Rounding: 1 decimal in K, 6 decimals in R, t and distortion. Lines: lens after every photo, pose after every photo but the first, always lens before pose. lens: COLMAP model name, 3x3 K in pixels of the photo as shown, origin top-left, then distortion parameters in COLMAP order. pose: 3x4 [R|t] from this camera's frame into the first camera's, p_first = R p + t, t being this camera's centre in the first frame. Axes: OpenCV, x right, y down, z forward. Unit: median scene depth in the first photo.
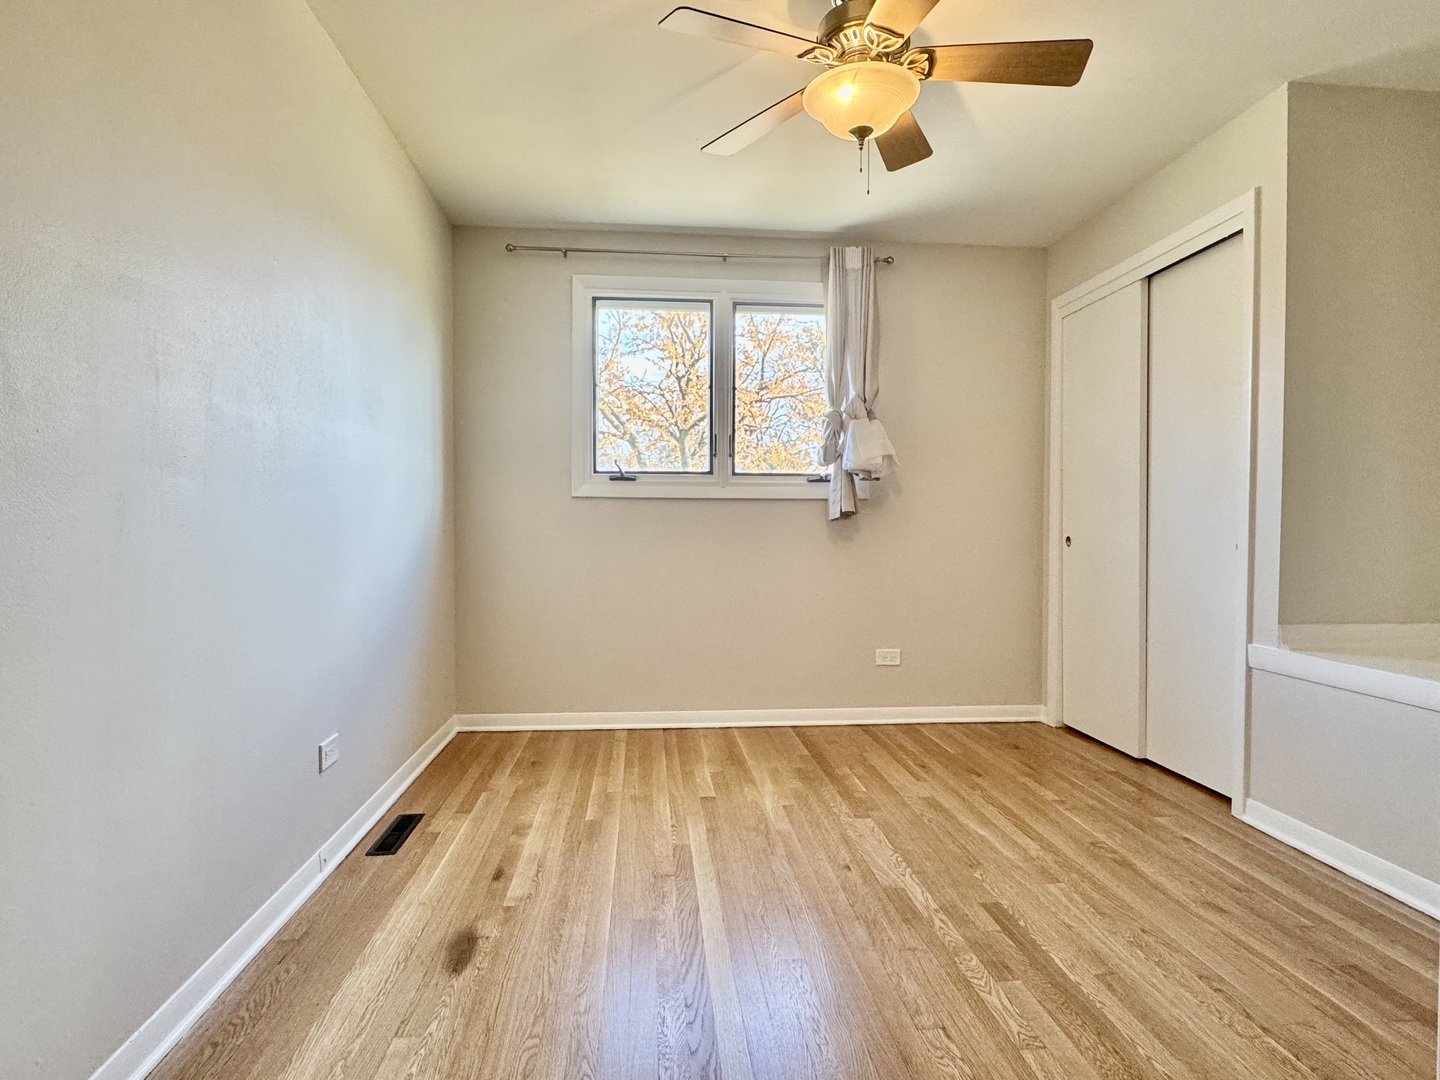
lens RADIAL K [[793.4, 0, 718.9], [0, 793.4, 536.1], [0, 0, 1]] dist [0.000503, -0.001992]
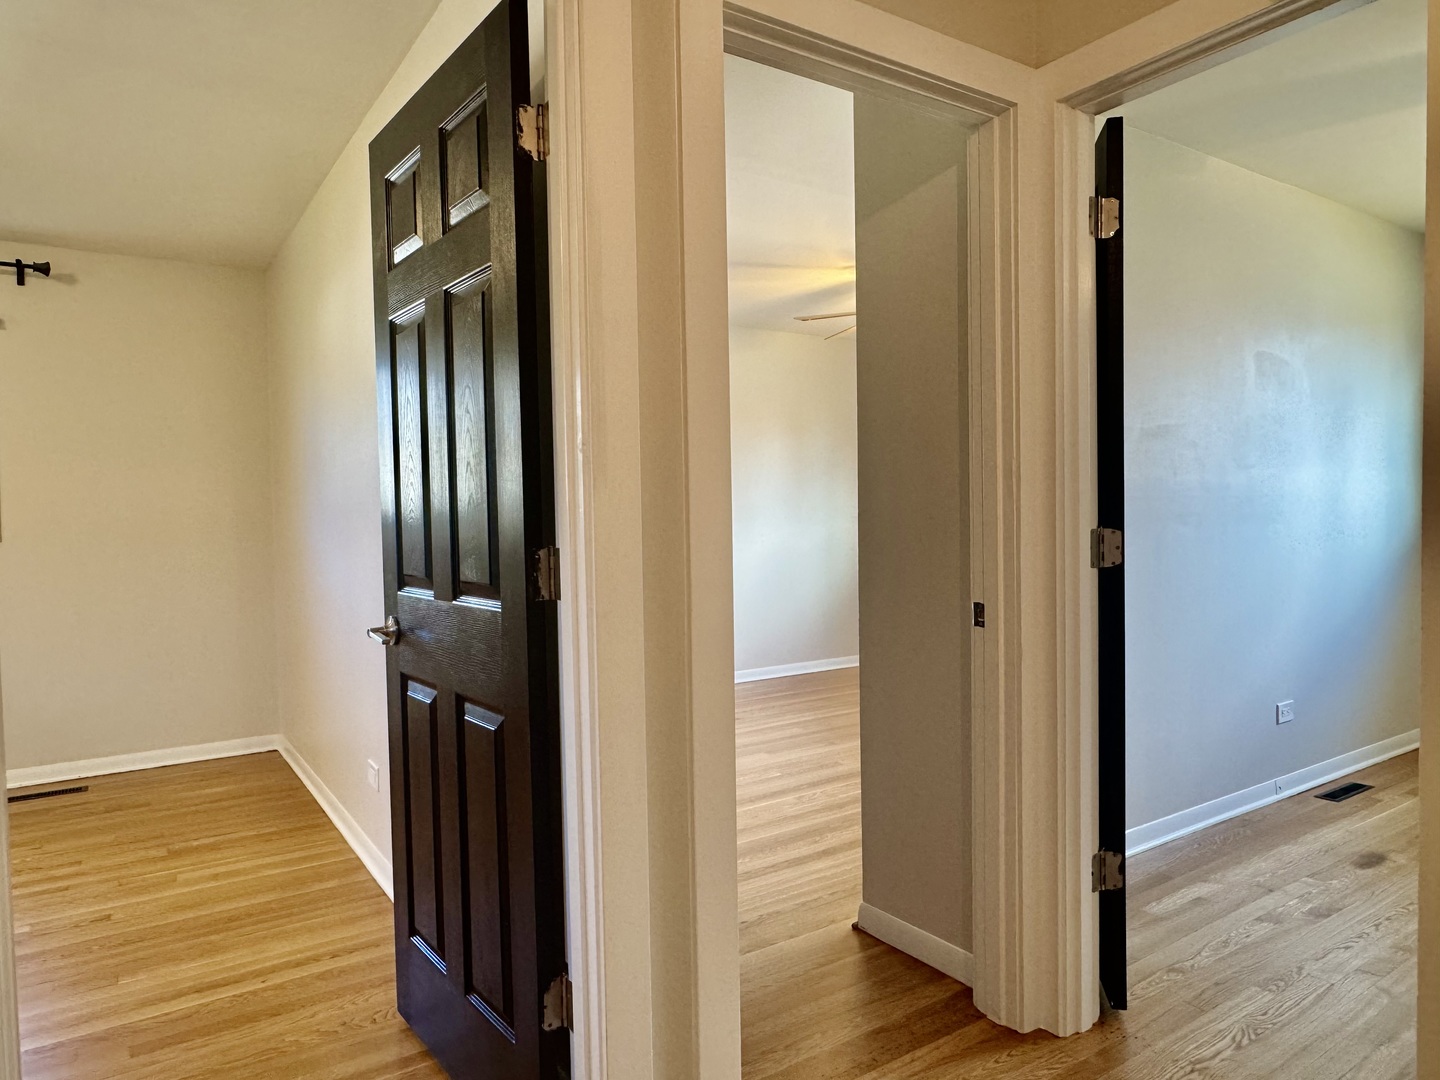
lens RADIAL K [[921.2, 0, 720.0], [0, 921.2, 540.0], [0, 0, 1]] dist [-0.001281, 0.000635]
pose [[0.484232, 0.018883, -0.874736, 0.448594], [0.002517, 0.999733, 0.022975, -0.067974], [0.874936, -0.013327, 0.484055, -0.659229]]
